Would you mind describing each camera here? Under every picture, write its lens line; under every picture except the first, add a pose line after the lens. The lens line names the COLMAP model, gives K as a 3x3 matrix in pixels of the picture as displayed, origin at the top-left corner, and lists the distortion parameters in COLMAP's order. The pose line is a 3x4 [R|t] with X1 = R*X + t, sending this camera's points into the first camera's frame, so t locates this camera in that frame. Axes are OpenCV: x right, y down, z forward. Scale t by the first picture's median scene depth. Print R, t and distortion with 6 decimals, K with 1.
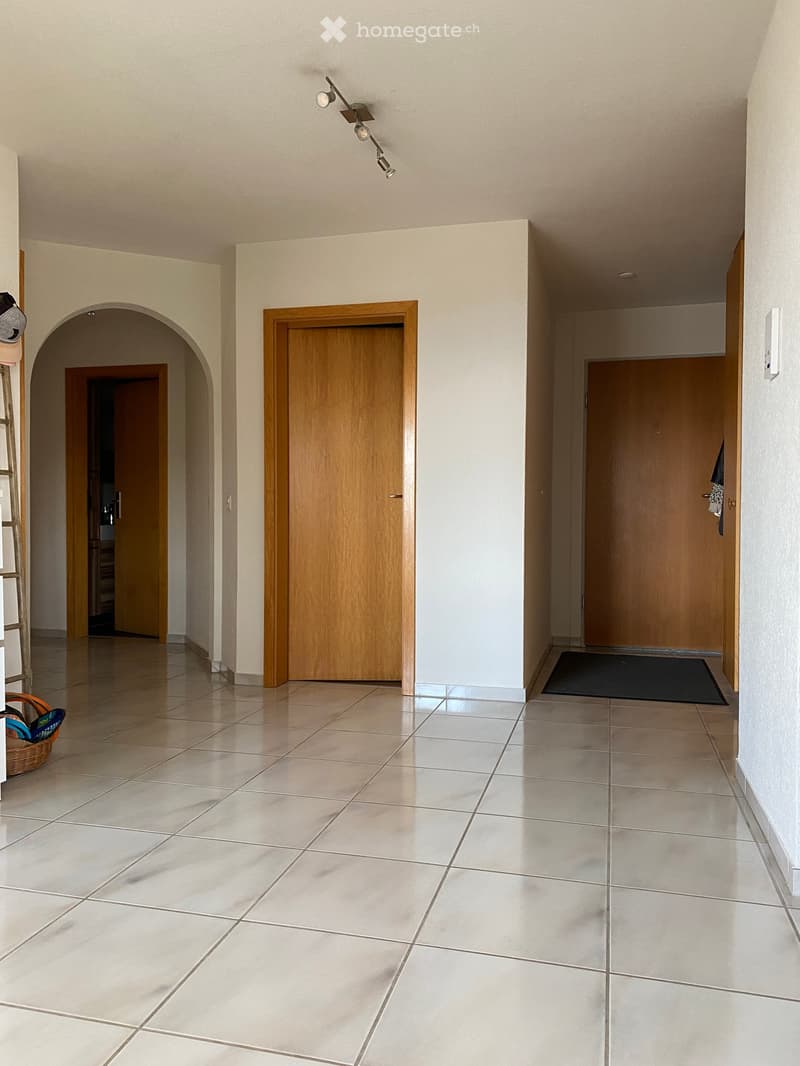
lens RADIAL K [[808.9, 0, 398.2], [0, 808.9, 539.9], [0, 0, 1]] dist [0.038462, -0.034488]
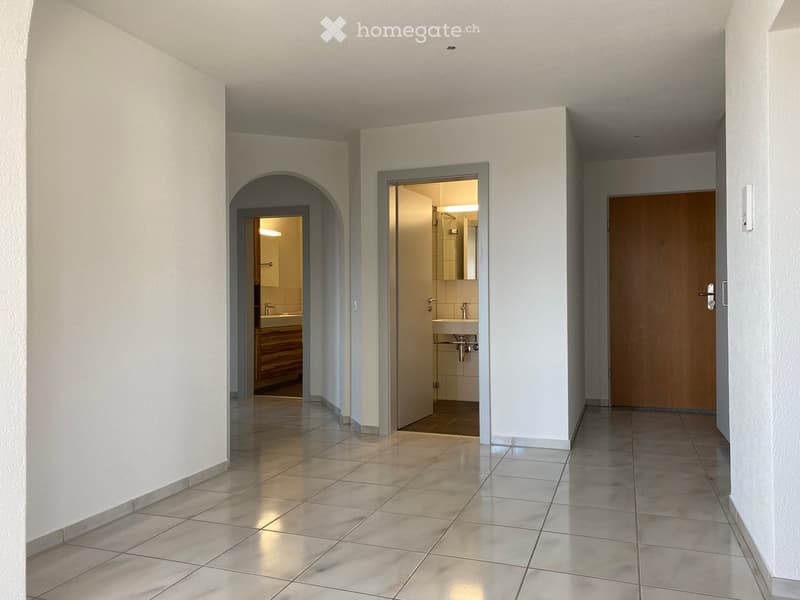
lens RADIAL K [[607.0, 0, 404.4], [0, 607.0, 295.3], [0, 0, 1]] dist [0.038462, -0.034488]
pose [[0.995865, -0.009757, -0.090320, -0.038424], [0.006526, 0.999331, -0.035991, -0.038113], [0.090611, 0.035253, 0.995262, -0.099220]]
